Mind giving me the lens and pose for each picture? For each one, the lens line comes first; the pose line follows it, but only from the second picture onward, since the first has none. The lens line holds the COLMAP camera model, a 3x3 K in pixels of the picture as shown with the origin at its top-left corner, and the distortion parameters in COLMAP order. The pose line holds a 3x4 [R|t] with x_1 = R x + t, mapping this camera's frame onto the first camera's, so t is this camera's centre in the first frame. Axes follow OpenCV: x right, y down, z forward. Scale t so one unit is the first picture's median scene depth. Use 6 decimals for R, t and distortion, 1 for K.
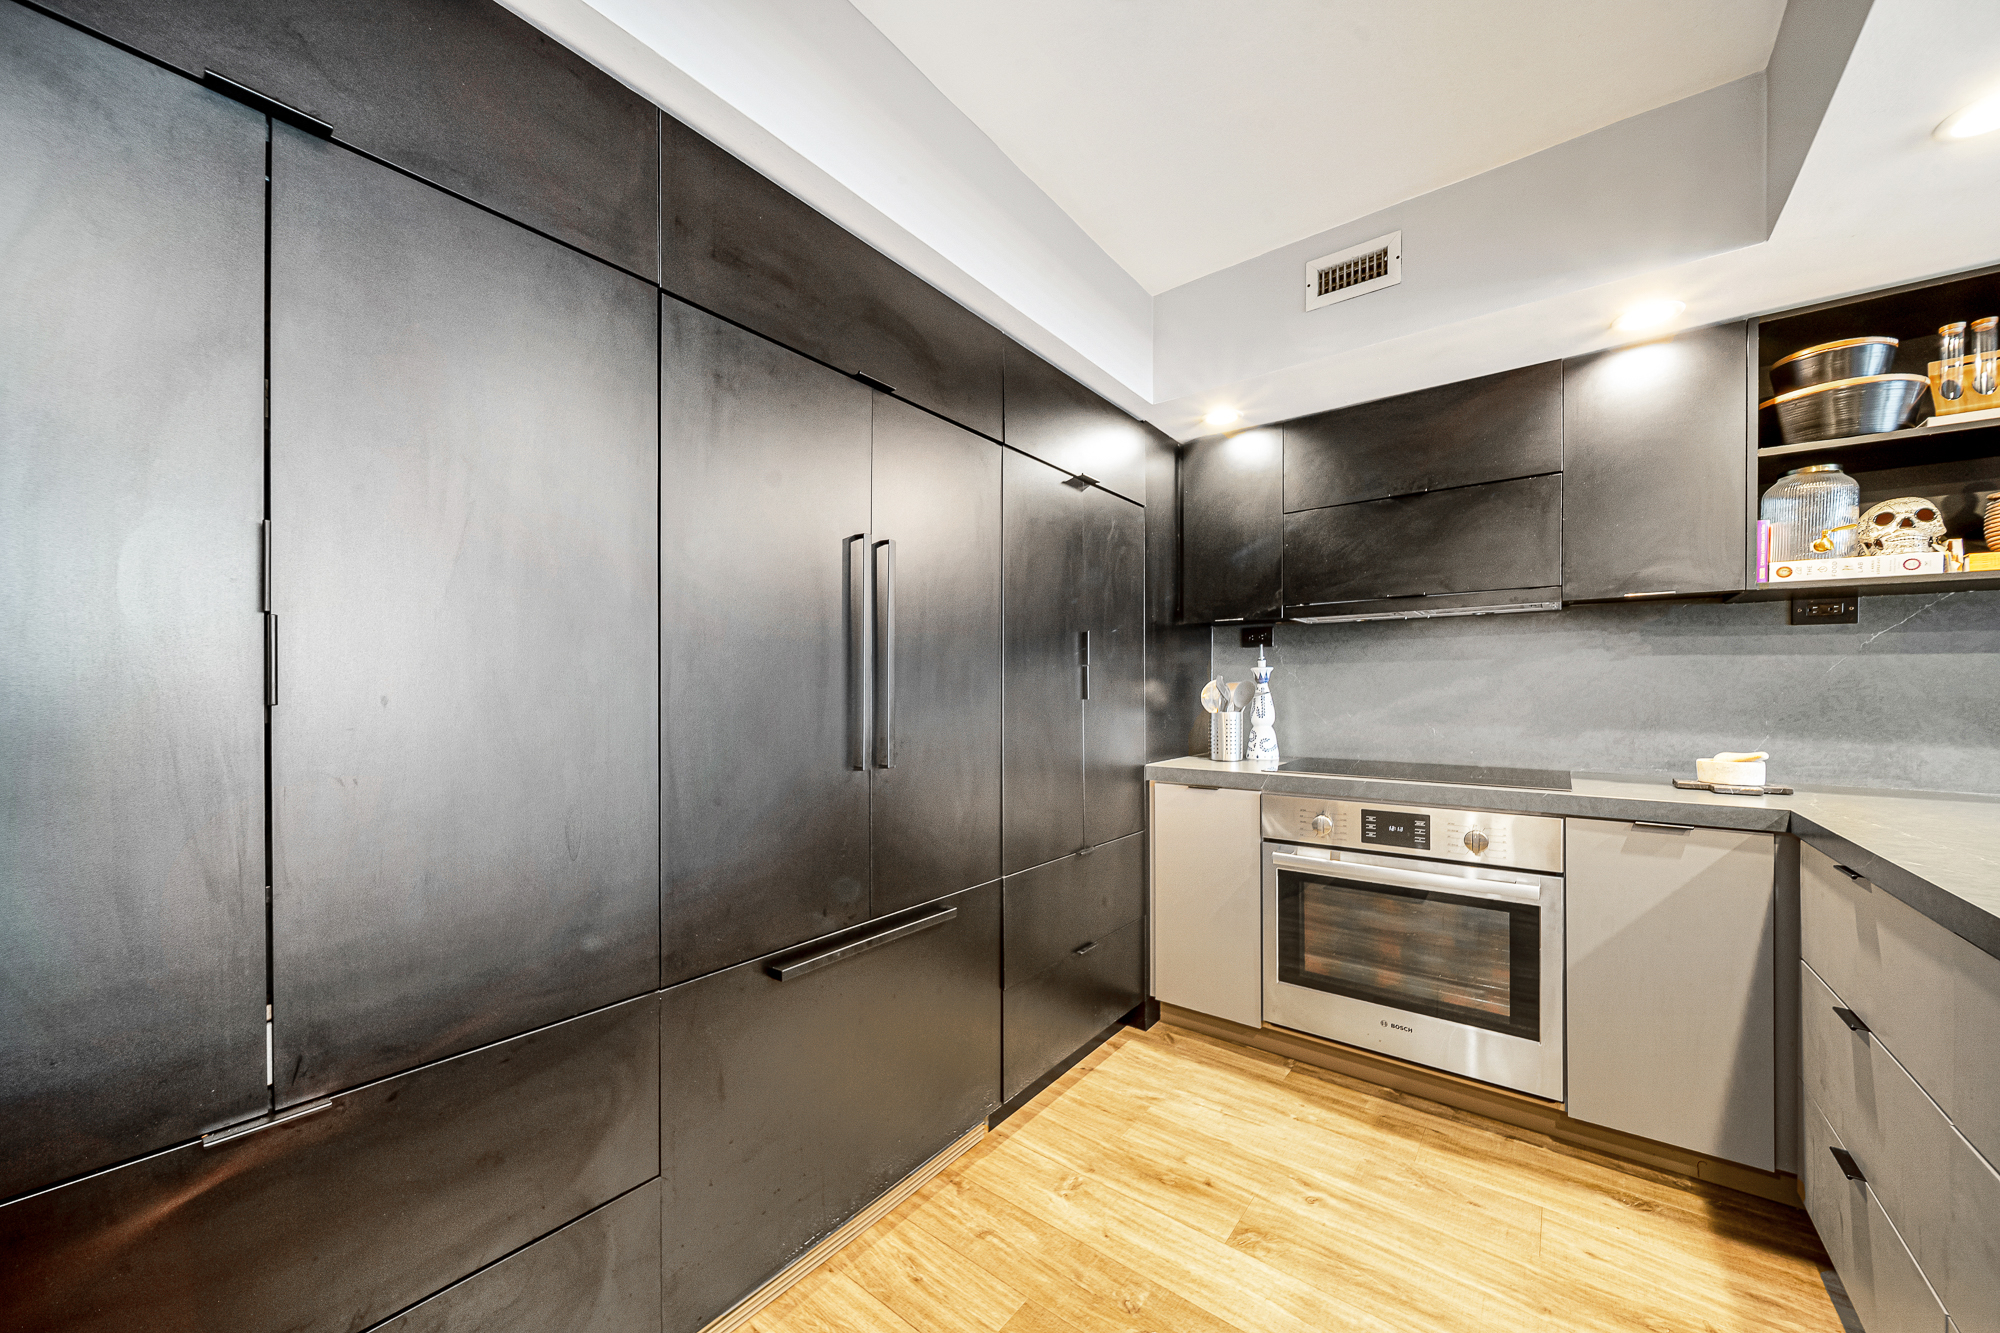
lens RADIAL K [[735.3, 0, 983.5], [0, 735.3, 675.0], [0, 0, 1]] dist [0.000807, -0.002163]
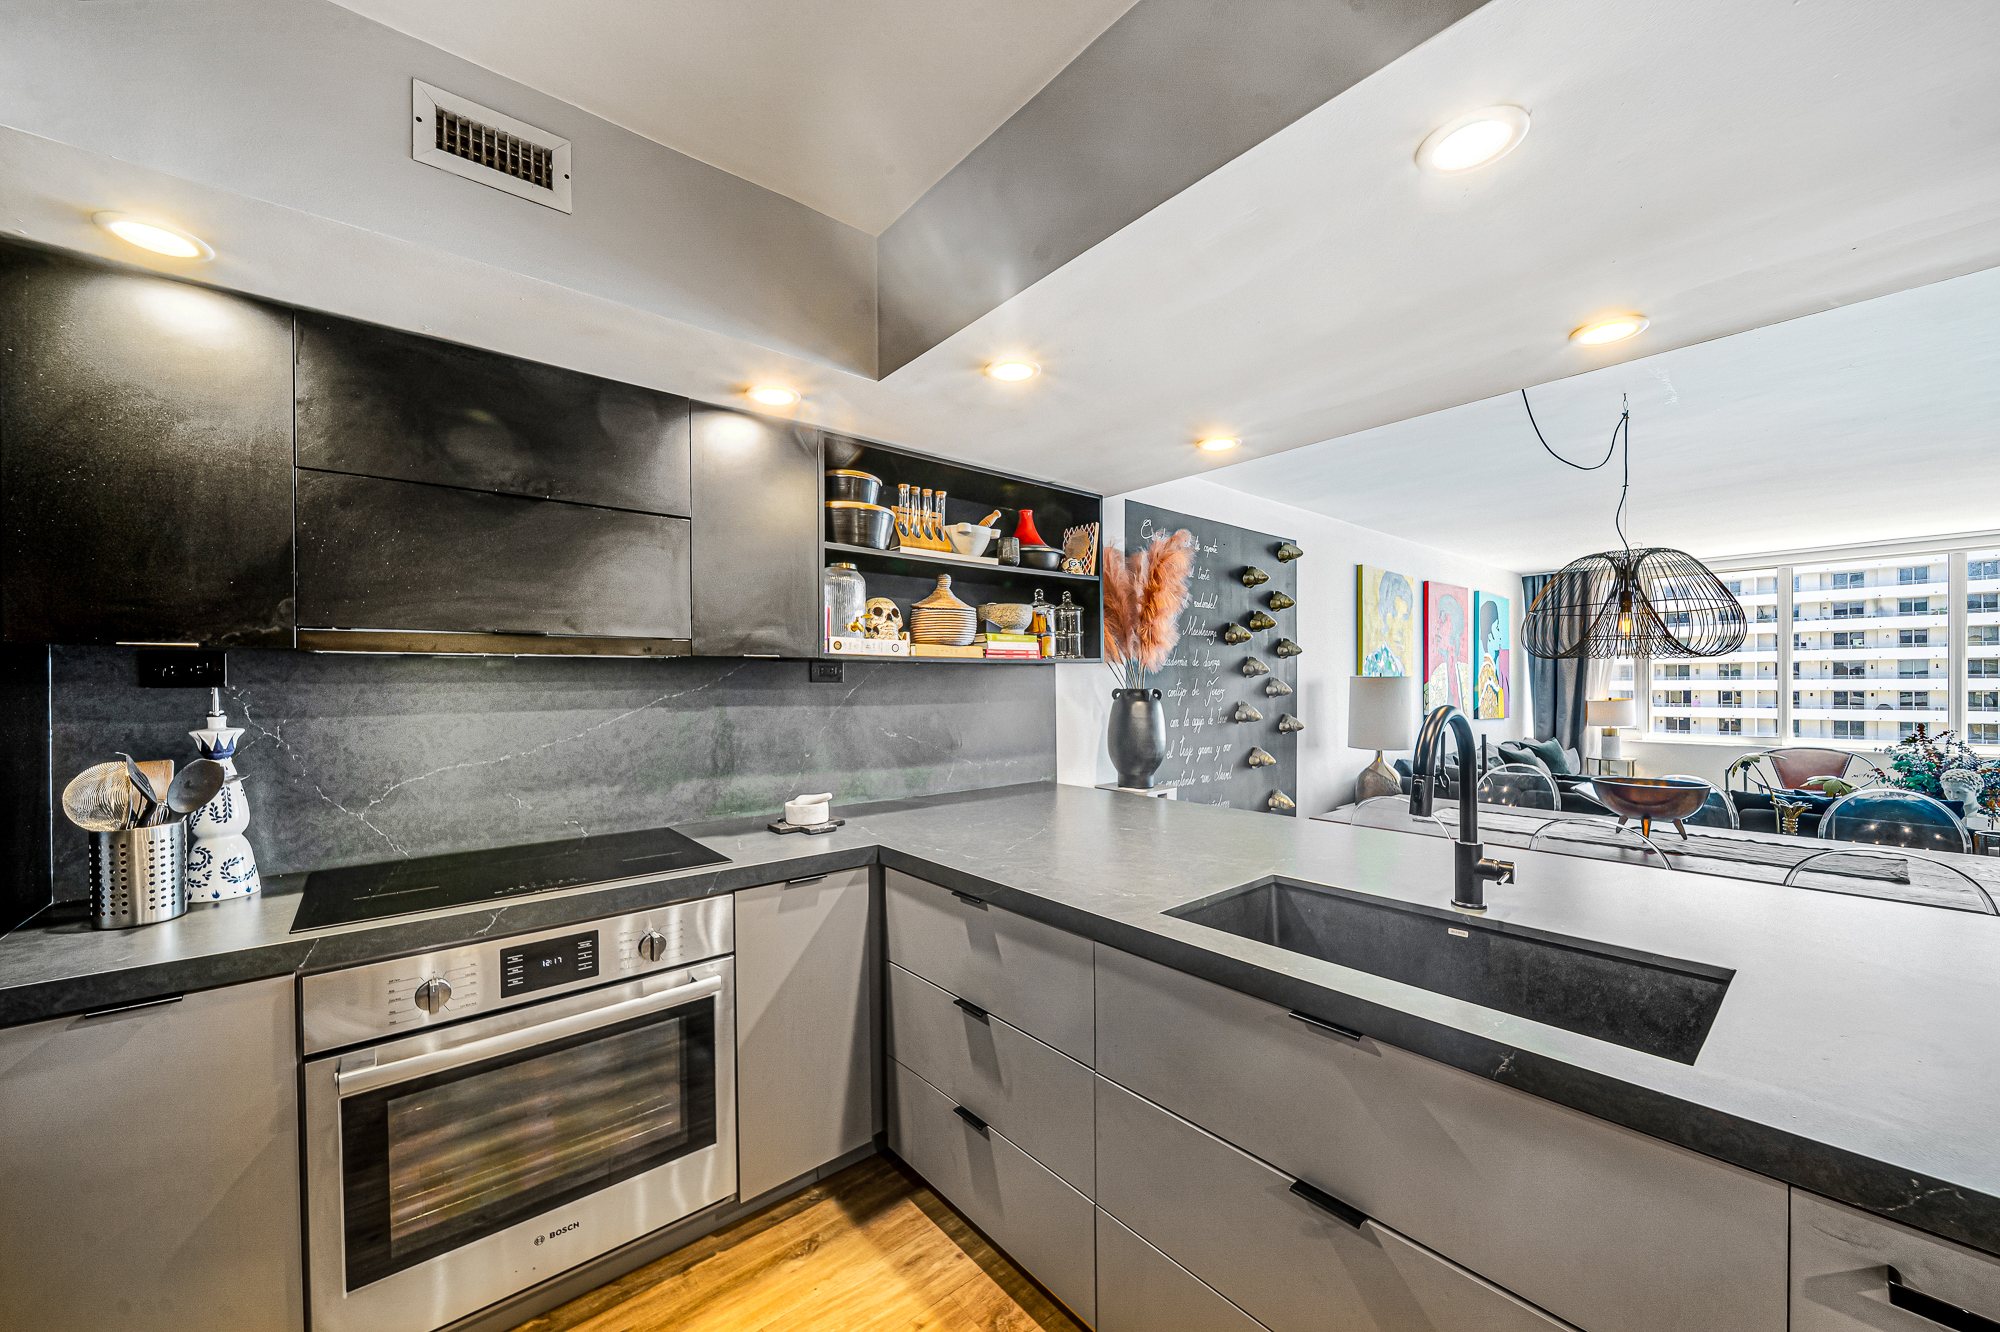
lens RADIAL K [[735.3, 0, 983.5], [0, 735.3, 674.5], [0, 0, 1]] dist [0.000807, -0.002163]
pose [[0.181798, -0.002348, 0.983333, -0.087738], [-0.019814, 0.999785, 0.006051, -0.100520], [-0.983136, -0.020584, 0.181713, 0.514056]]
